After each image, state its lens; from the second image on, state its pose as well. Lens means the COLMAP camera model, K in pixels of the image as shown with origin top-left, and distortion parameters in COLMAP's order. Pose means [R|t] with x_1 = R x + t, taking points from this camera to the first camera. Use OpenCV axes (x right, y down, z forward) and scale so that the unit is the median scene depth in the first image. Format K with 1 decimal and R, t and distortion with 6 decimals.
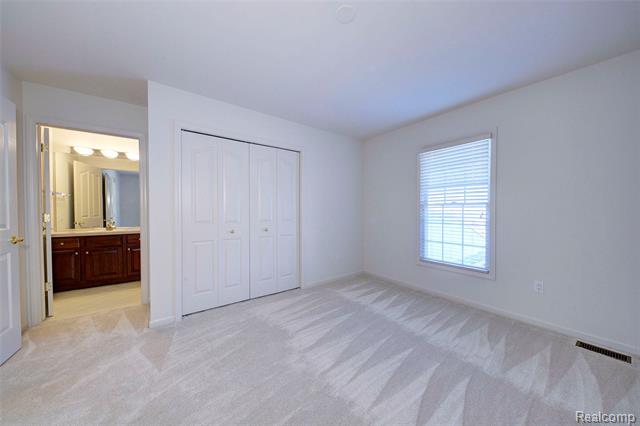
lens RADIAL K [[221.1, 0, 321.3], [0, 221.1, 213.1], [0, 0, 1]] dist [-0.001295, -0.000578]
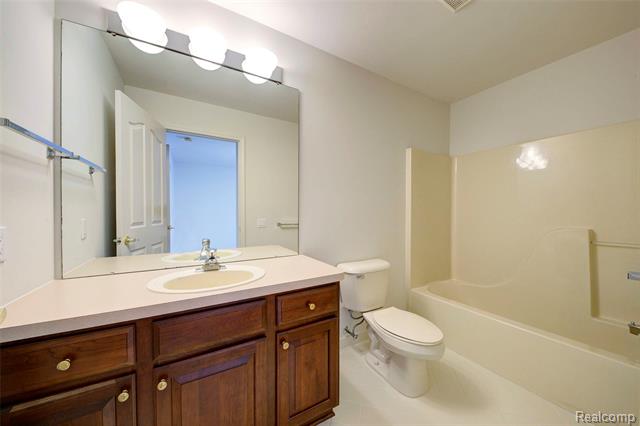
lens RADIAL K [[221.1, 0, 319.2], [0, 221.1, 211.8], [0, 0, 1]] dist [-0.001295, -0.000578]
pose [[0.995073, 0.001949, -0.099129, -0.764814], [-0.002211, 0.999994, -0.002530, -0.010947], [0.099123, 0.002737, 0.995071, 0.684472]]
